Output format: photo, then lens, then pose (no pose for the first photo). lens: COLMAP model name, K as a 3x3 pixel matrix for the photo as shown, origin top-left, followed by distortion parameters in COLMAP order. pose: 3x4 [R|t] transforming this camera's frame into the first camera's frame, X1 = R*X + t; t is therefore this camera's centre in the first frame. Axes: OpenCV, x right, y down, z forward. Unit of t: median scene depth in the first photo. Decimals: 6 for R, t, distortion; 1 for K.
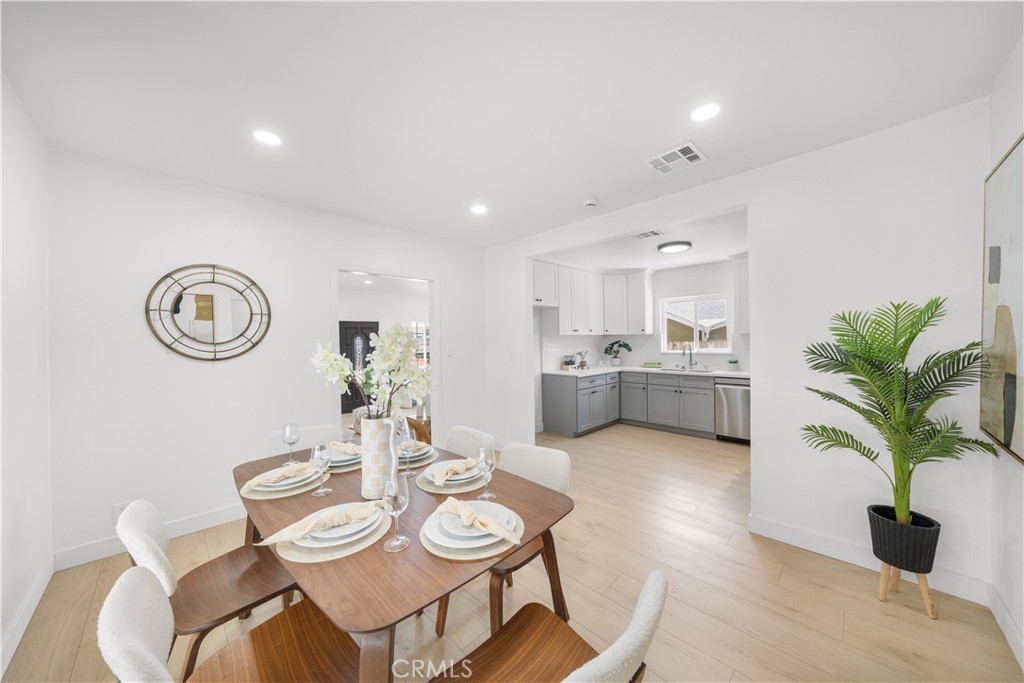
lens RADIAL K [[348.2, 0, 510.1], [0, 348.2, 341.6], [0, 0, 1]] dist [0.001919, -0.000024]
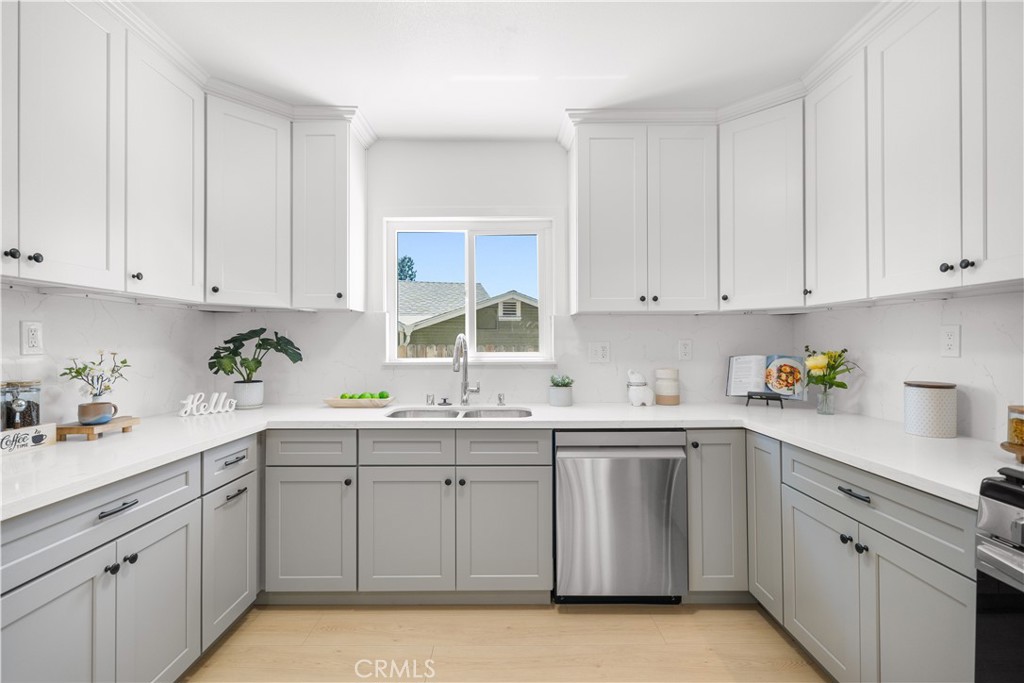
lens RADIAL K [[476.0, 0, 511.2], [0, 476.0, 345.6], [0, 0, 1]] dist [-0.010519, -0.000082]
pose [[0.705998, 0.014600, 0.708063, 0.182228], [-0.005066, 0.999866, -0.015566, 0.020571], [-0.708195, 0.007403, 0.705978, 0.579798]]
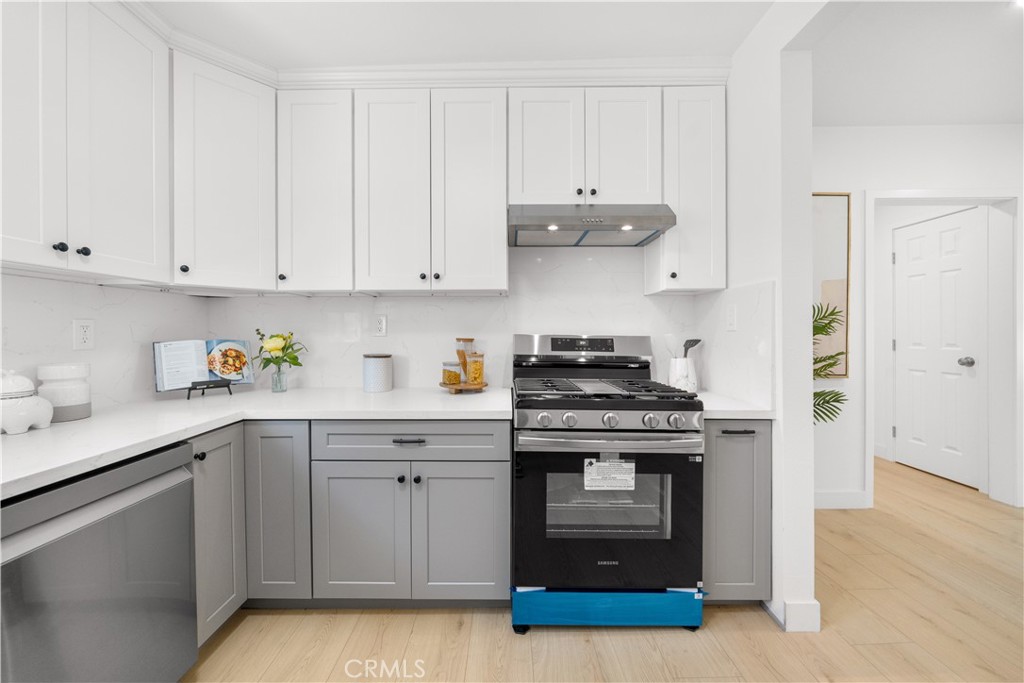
lens RADIAL K [[402.8, 0, 508.8], [0, 402.8, 331.2], [0, 0, 1]] dist [0.017349, 0.000154]
pose [[-0.703892, 0.011848, 0.710208, 0.238266], [0.016129, 0.999870, -0.000694, 0.018793], [-0.710123, 0.010967, -0.703992, 0.779617]]
